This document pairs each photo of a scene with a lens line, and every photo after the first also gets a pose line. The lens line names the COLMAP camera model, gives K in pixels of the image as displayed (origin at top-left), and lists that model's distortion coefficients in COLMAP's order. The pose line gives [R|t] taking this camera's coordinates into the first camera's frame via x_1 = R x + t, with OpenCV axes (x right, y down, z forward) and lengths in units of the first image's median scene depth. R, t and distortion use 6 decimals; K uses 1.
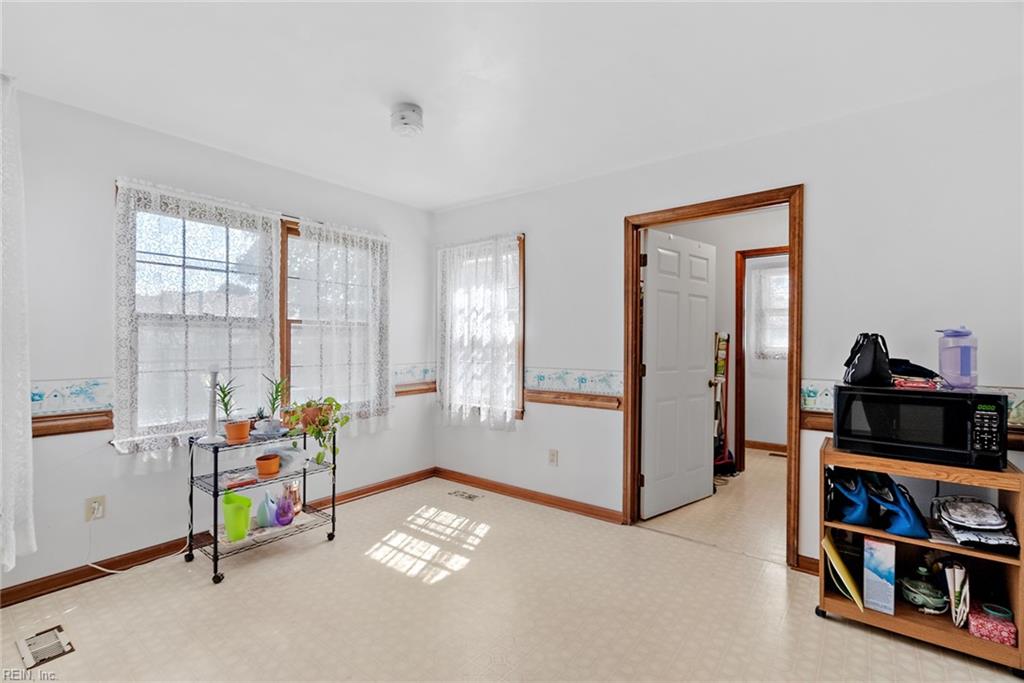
lens RADIAL K [[465.6, 0, 509.1], [0, 465.6, 340.7], [0, 0, 1]] dist [-0.009468, 0.002319]
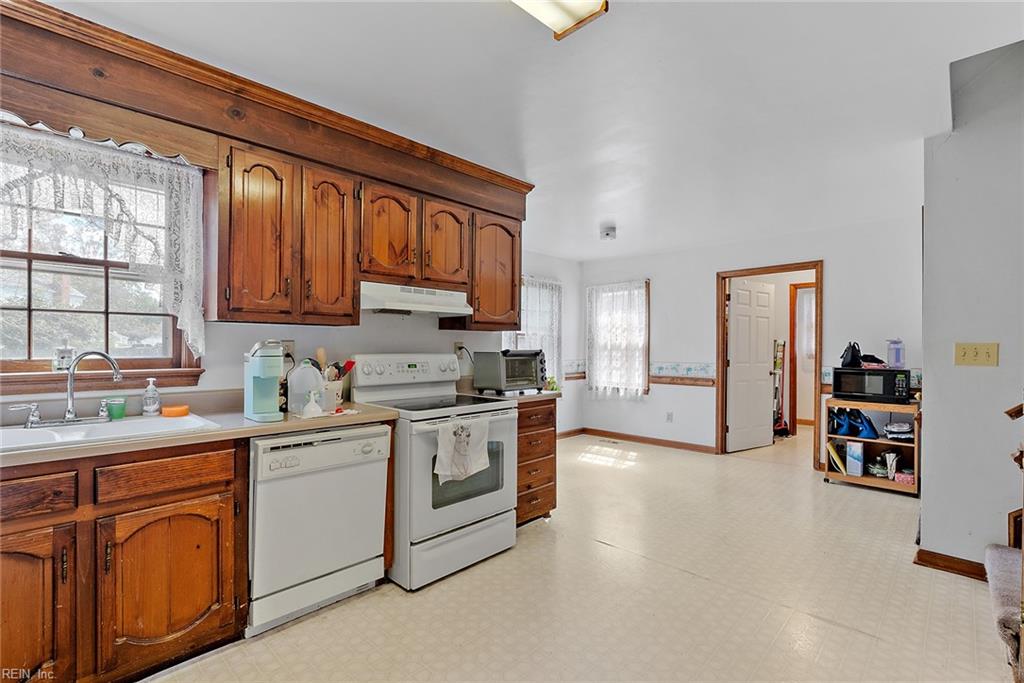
lens RADIAL K [[465.6, 0, 515.1], [0, 465.6, 346.2], [0, 0, 1]] dist [-0.009468, 0.002319]
pose [[0.994764, -0.000193, -0.102199, -0.305157], [0.000336, 0.999999, 0.001383, 0.000045], [0.102199, -0.001410, 0.994763, -0.746554]]
